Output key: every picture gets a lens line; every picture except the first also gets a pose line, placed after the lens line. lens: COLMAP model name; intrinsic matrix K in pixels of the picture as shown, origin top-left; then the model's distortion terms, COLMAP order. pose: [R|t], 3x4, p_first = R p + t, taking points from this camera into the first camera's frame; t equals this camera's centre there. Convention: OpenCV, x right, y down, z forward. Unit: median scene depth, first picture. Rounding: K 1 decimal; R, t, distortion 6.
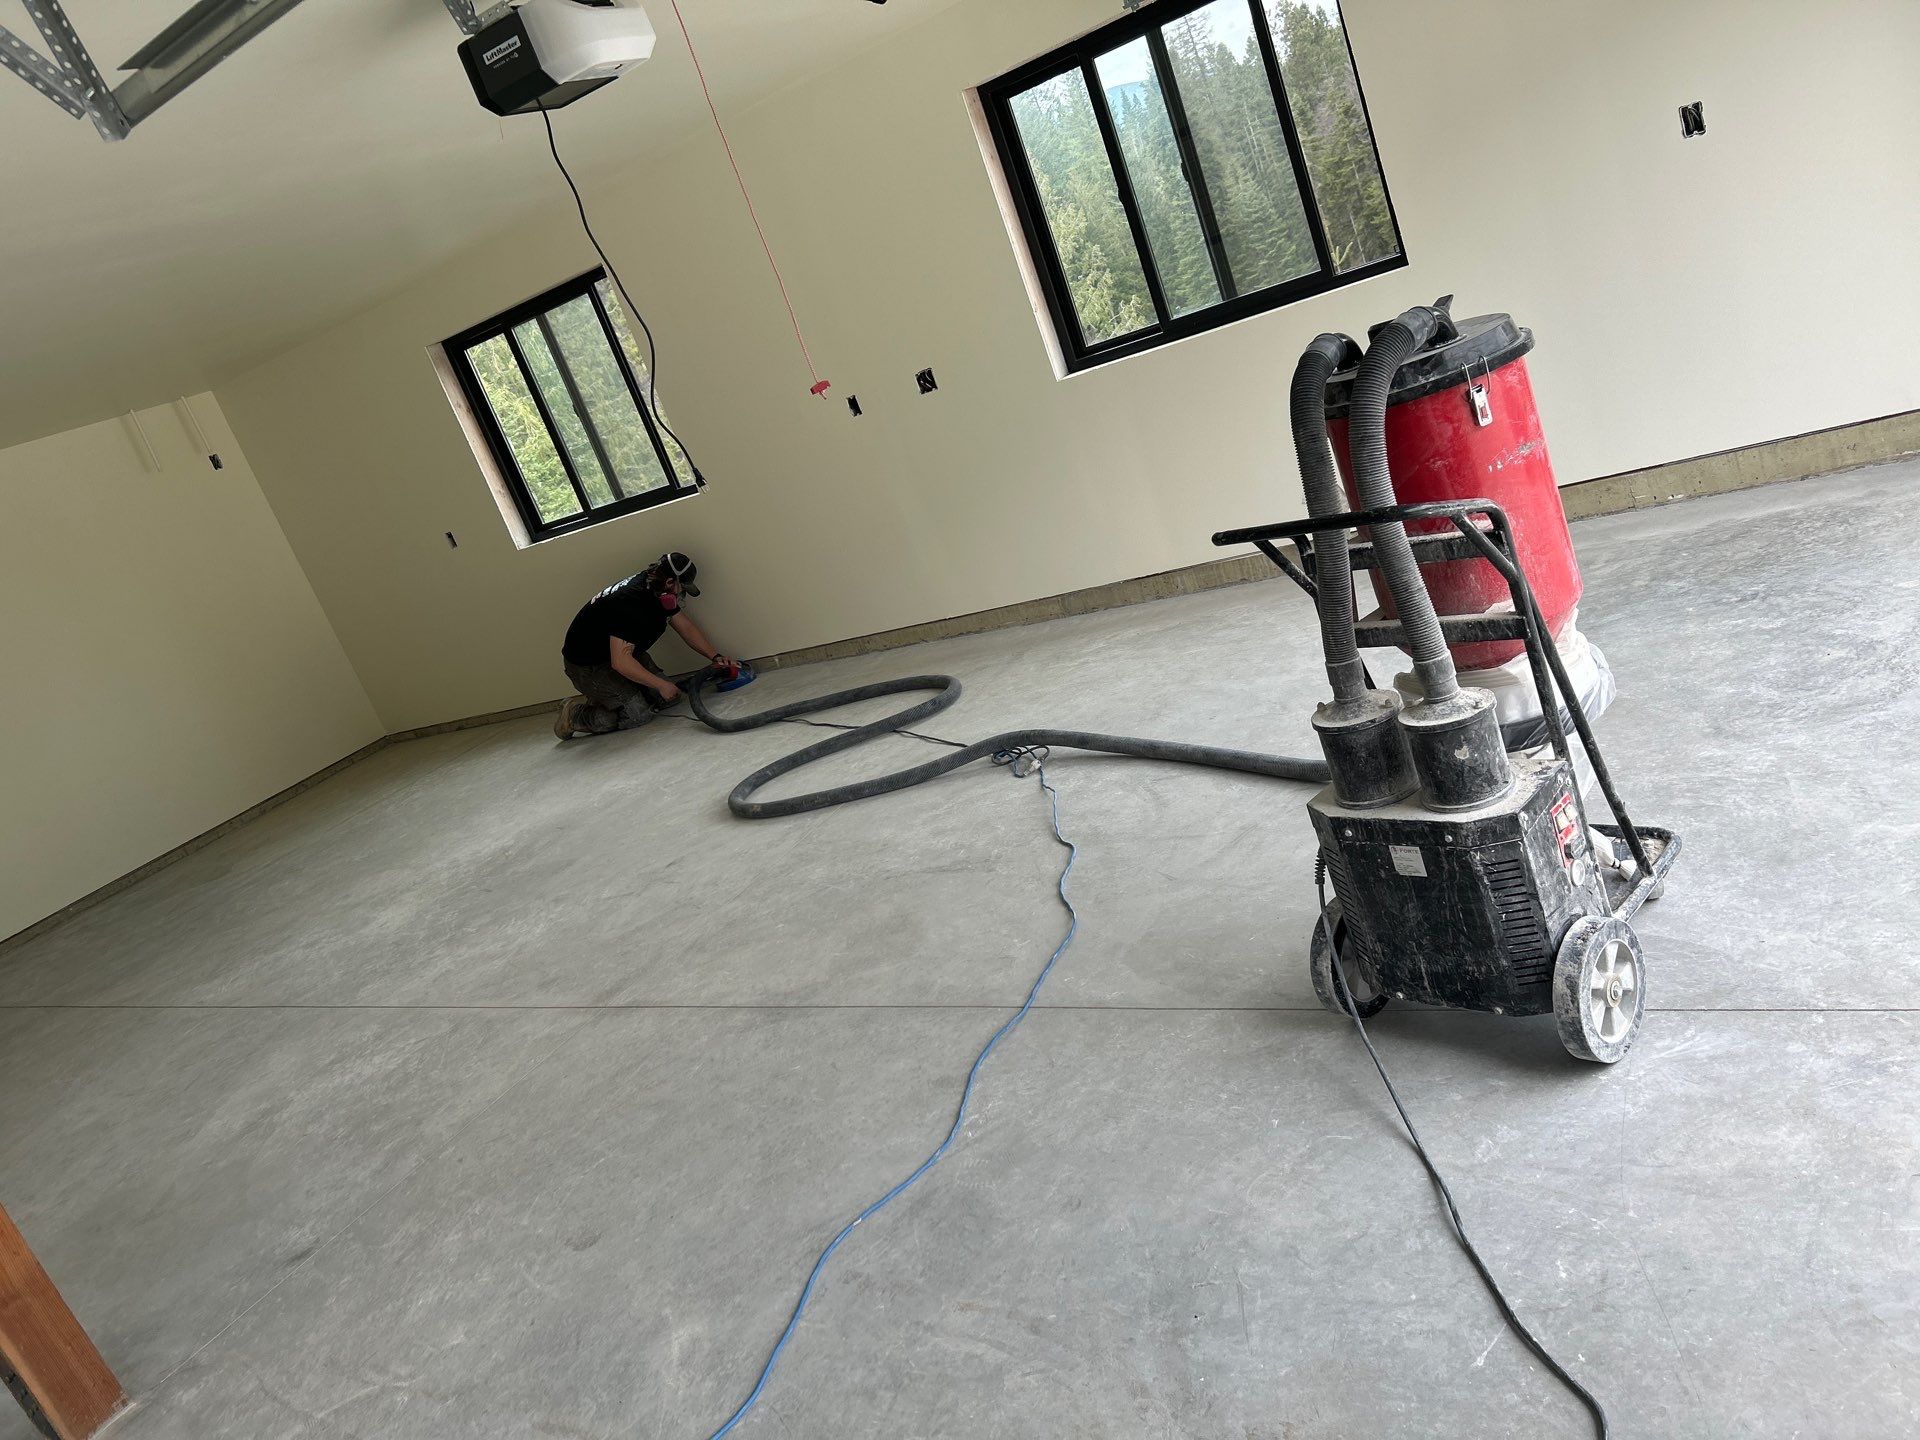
lens RADIAL K [[1433.8, 0, 963.8], [0, 1433.8, 720.2], [0, 0, 1]] dist [0.031710, 0.001339]
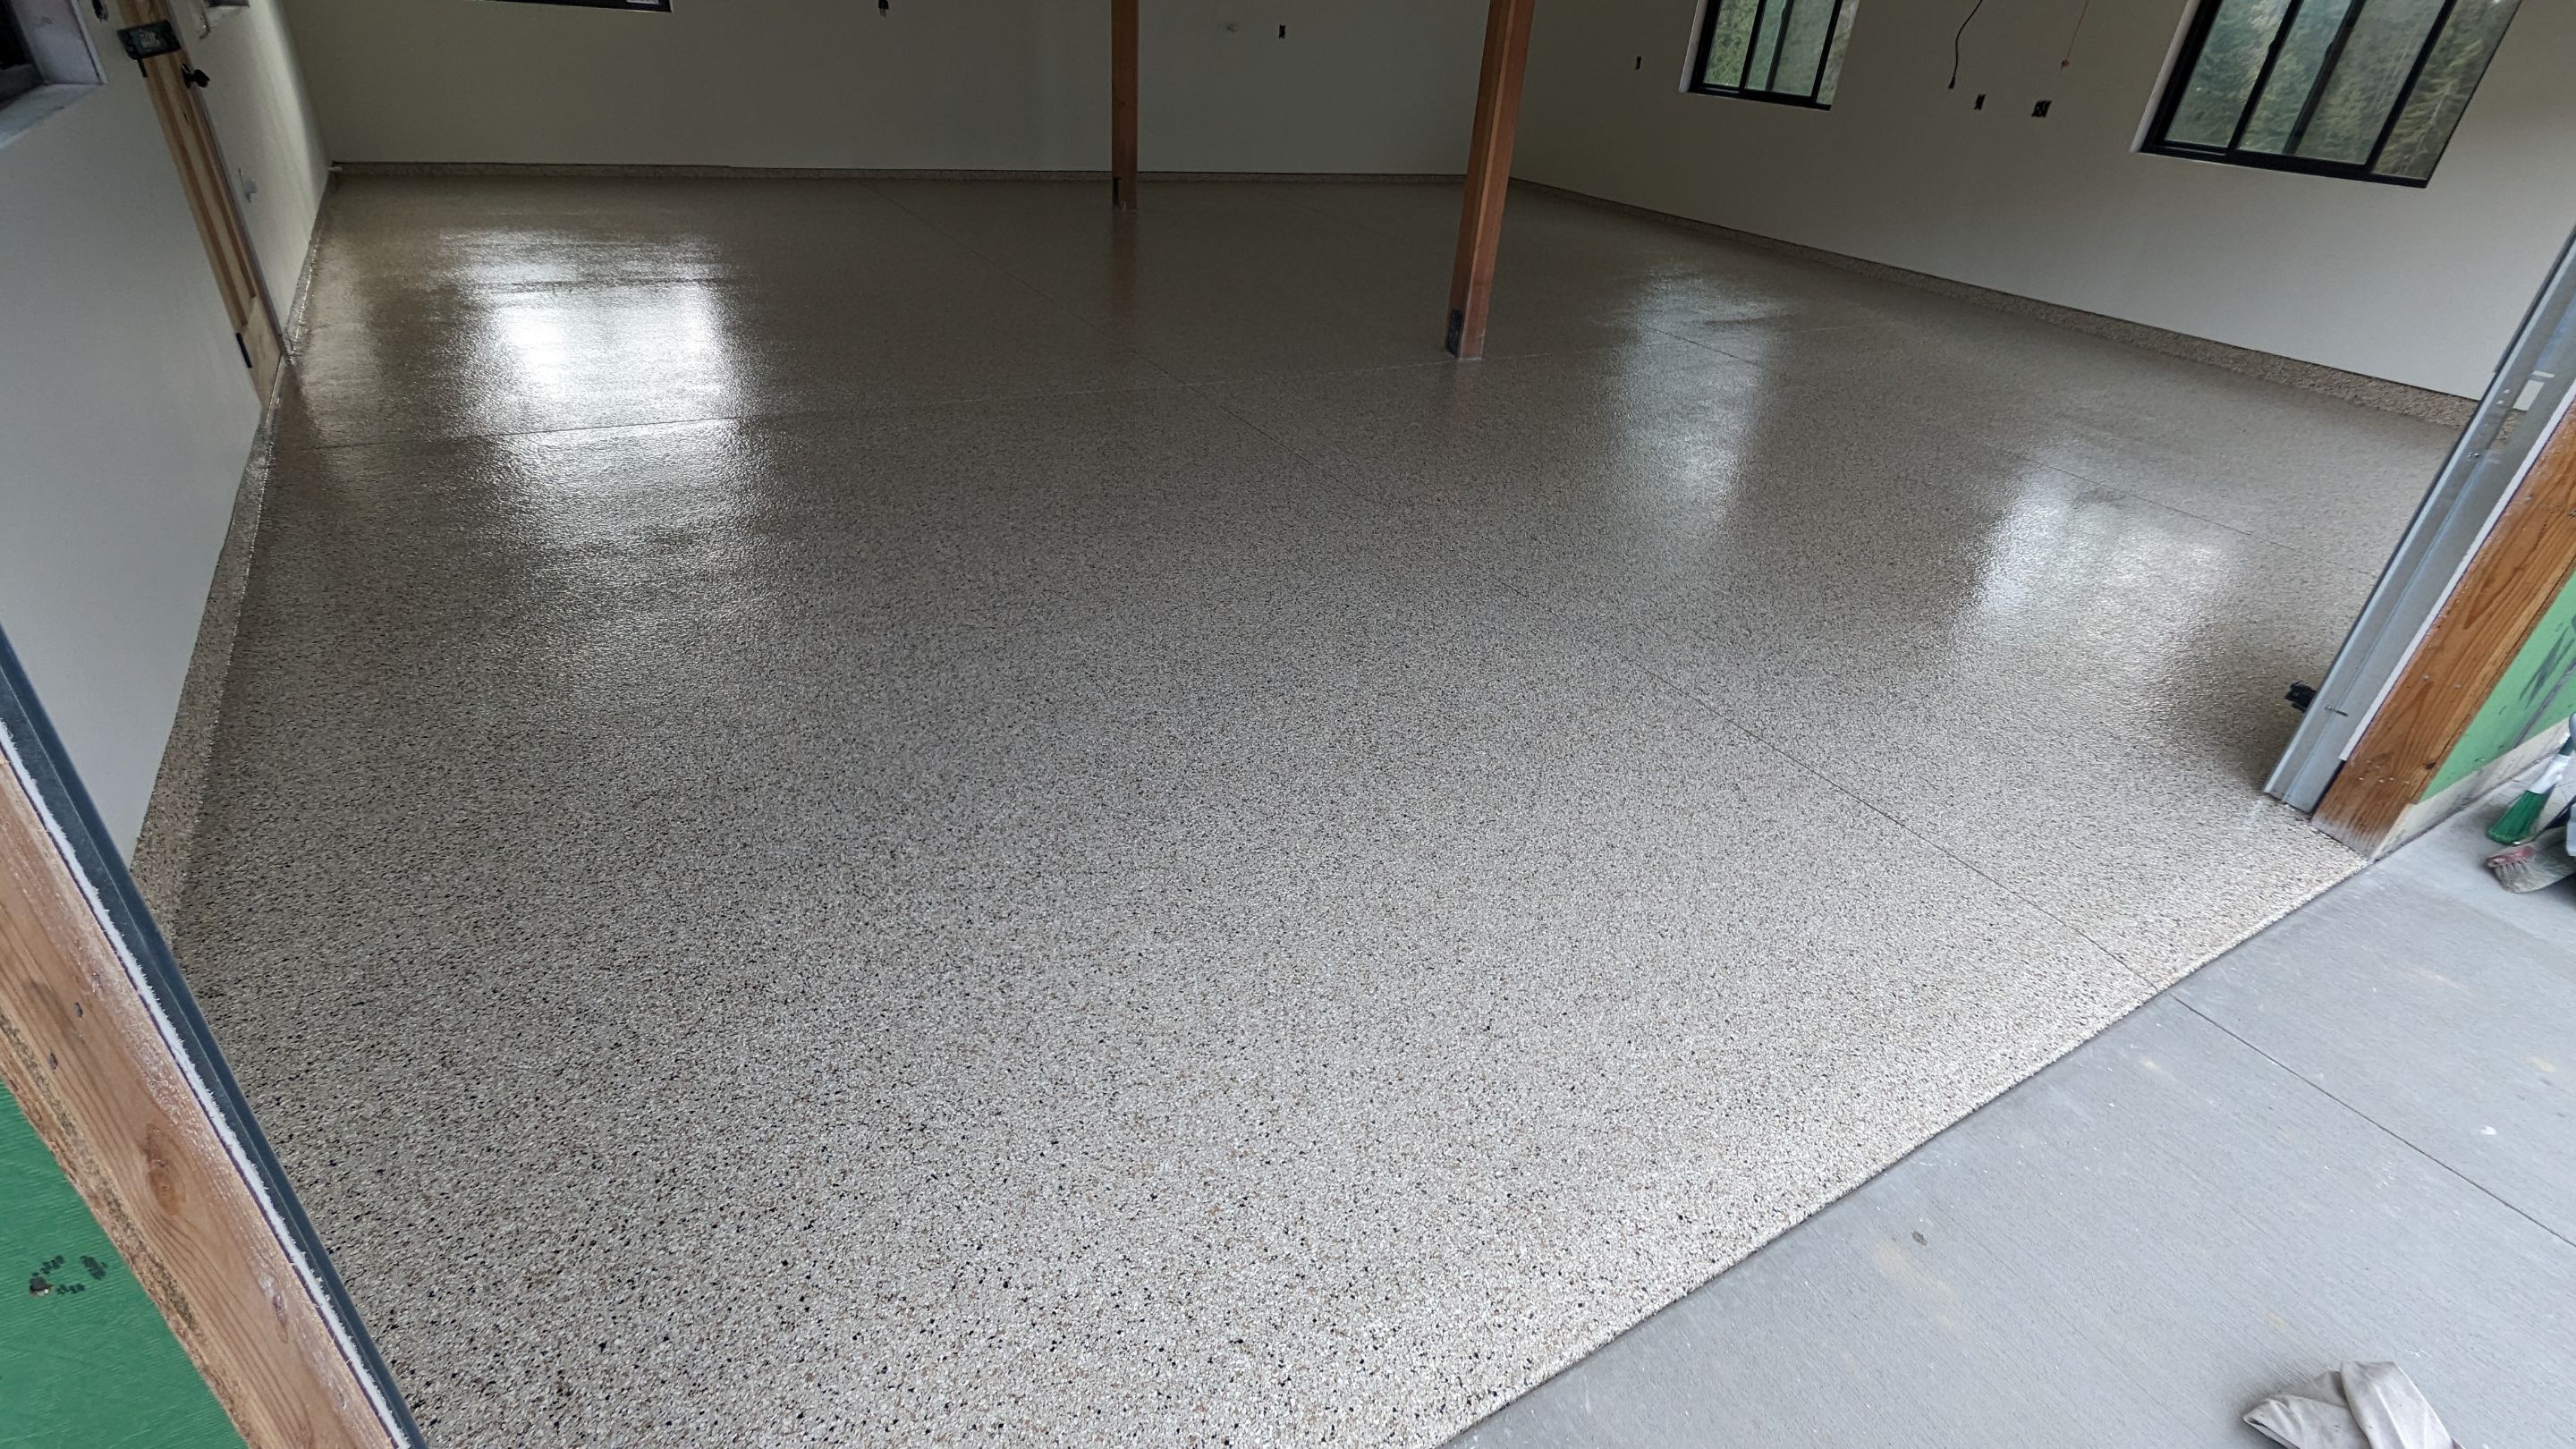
lens RADIAL K [[1213.1, 0, 1299.0], [0, 1213.1, 731.5], [0, 0, 1]] dist [-0.000241, -0.001468]
pose [[0.808885, 0.566759, -0.156489, -0.086117], [-0.491986, 0.798167, 0.347678, 0.207186], [0.321954, -0.204241, 0.924463, -0.488412]]
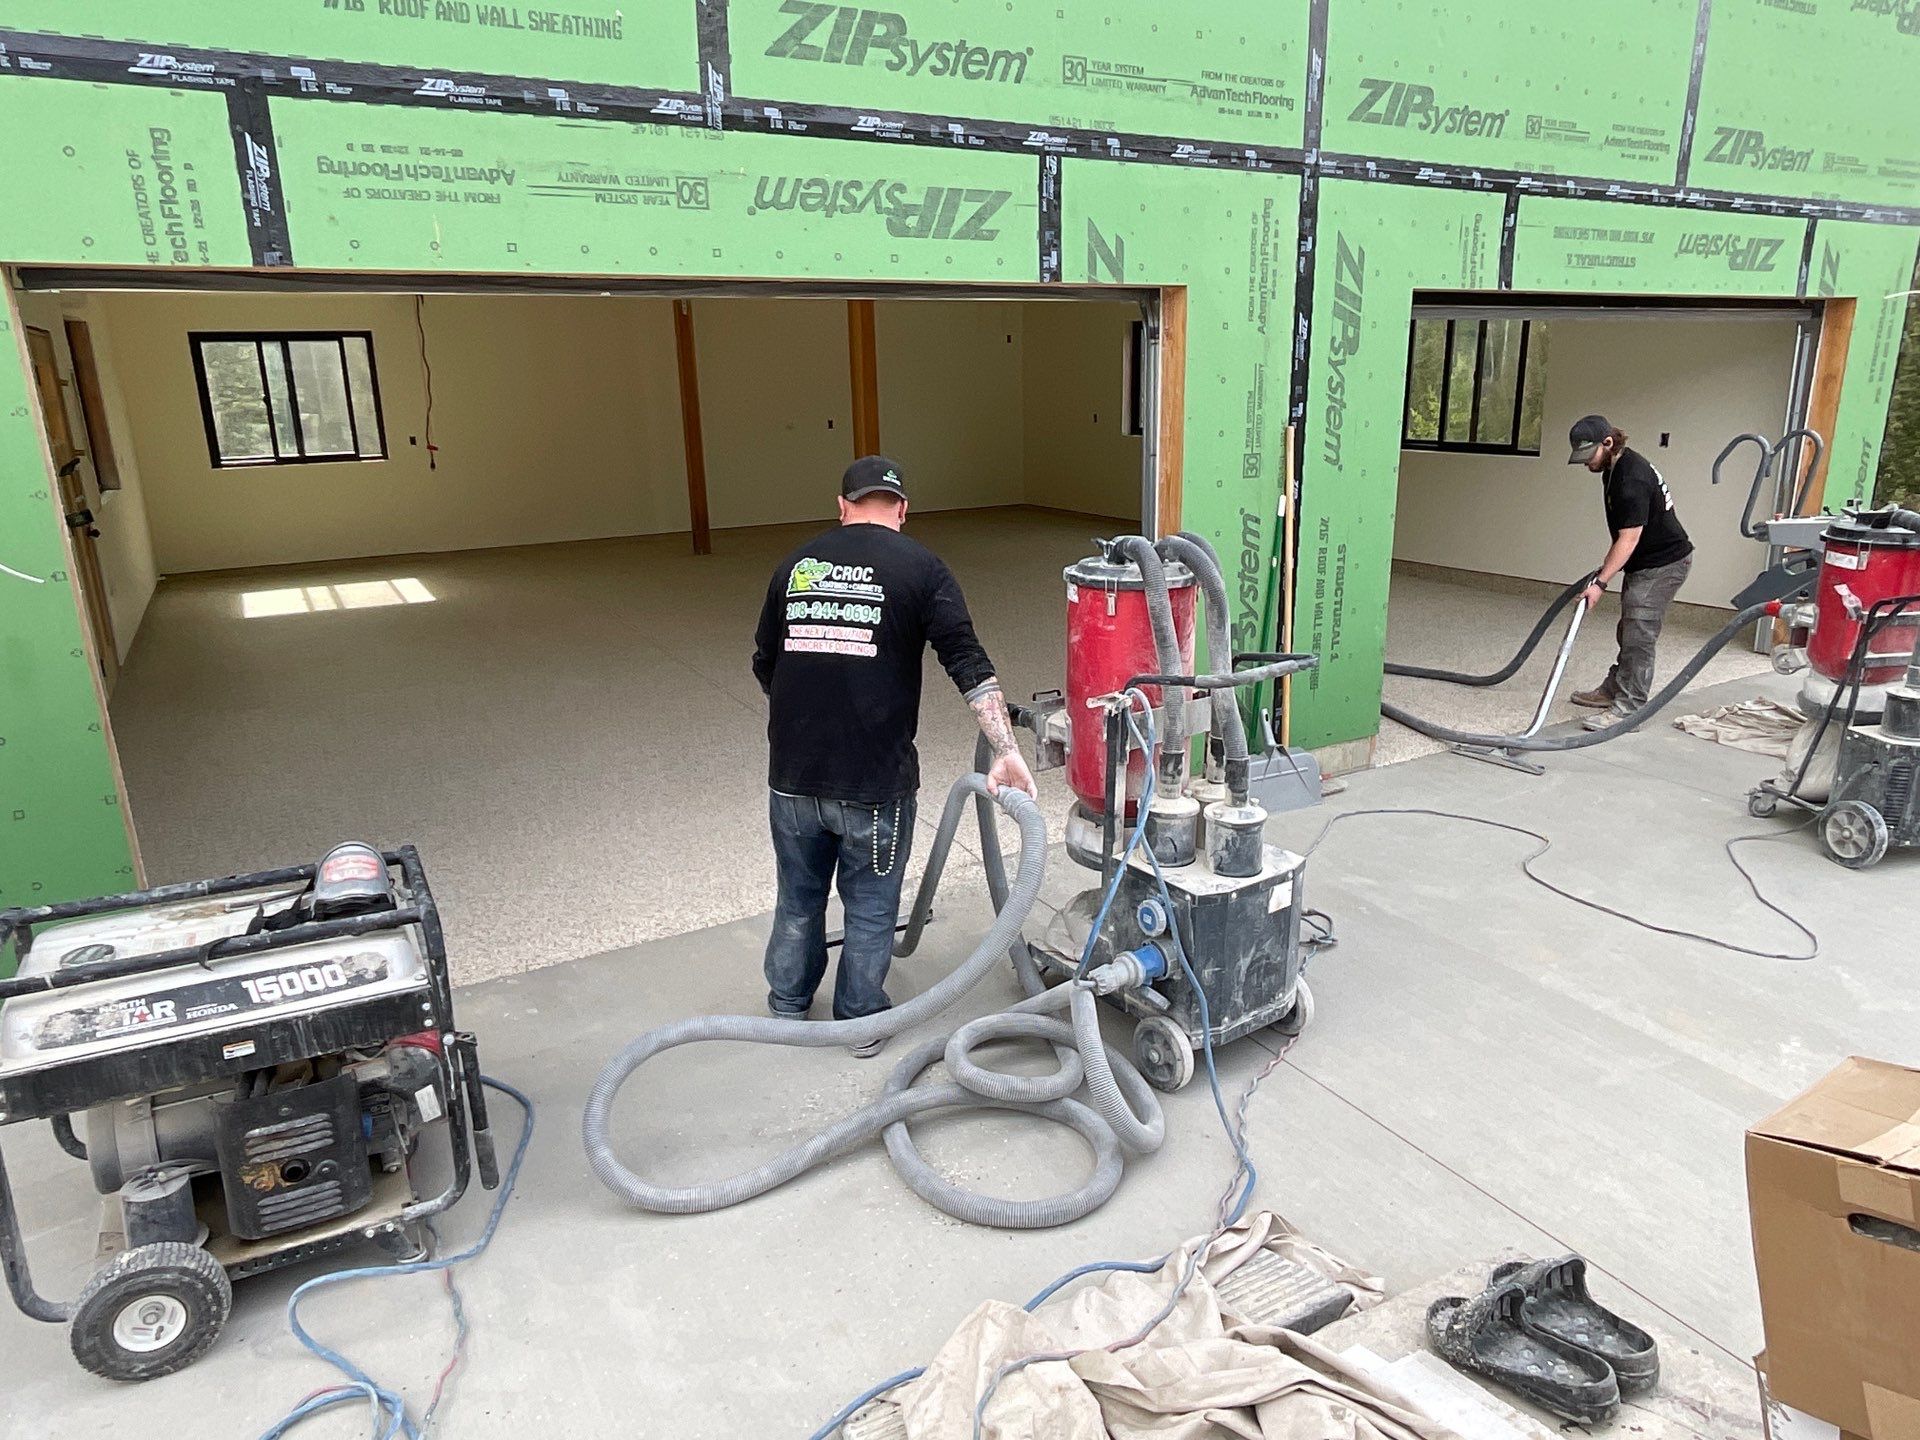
lens RADIAL K [[1223.8, 0, 966.4], [0, 1223.8, 720.7], [0, 0, 1]] dist [-0.011467, 0.005447]
pose [[0.830291, 0.436737, -0.346233, 0.332280], [-0.409096, 0.899478, 0.153557, 0.078864], [0.378493, 0.014145, 0.925496, -0.779770]]
